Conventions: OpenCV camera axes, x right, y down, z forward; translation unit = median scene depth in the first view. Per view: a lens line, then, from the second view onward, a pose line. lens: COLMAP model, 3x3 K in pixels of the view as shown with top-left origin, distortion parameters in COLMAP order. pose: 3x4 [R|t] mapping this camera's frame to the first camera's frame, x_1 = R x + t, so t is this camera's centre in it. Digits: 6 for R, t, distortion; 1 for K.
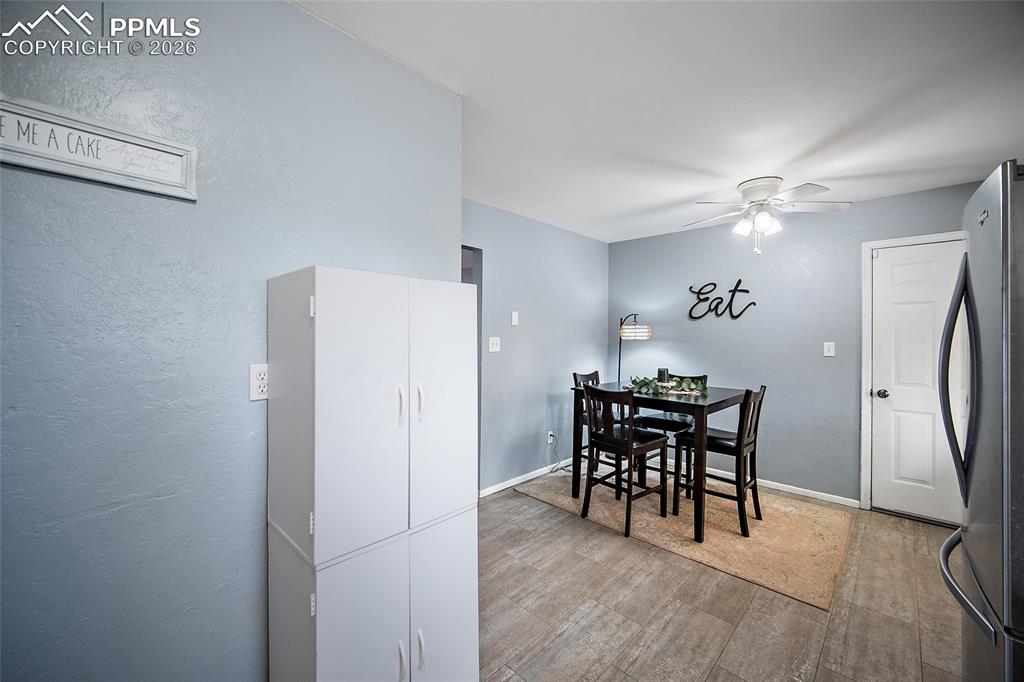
lens RADIAL K [[407.6, 0, 506.3], [0, 407.6, 338.9], [0, 0, 1]] dist [0.000197, -0.000043]
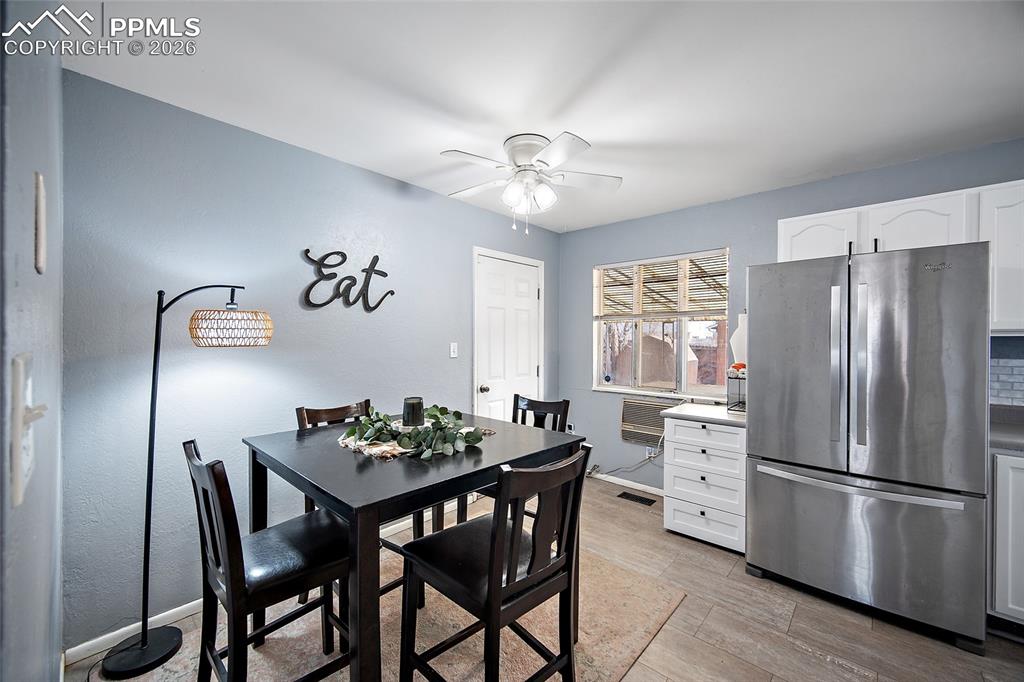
lens RADIAL K [[407.6, 0, 506.3], [0, 407.6, 338.9], [0, 0, 1]] dist [0.000197, -0.000043]
pose [[-0.023367, -0.010449, 0.999672, -0.144506], [0.005165, 0.999931, 0.010573, -0.008952], [-0.999714, 0.005410, -0.023312, 0.824068]]
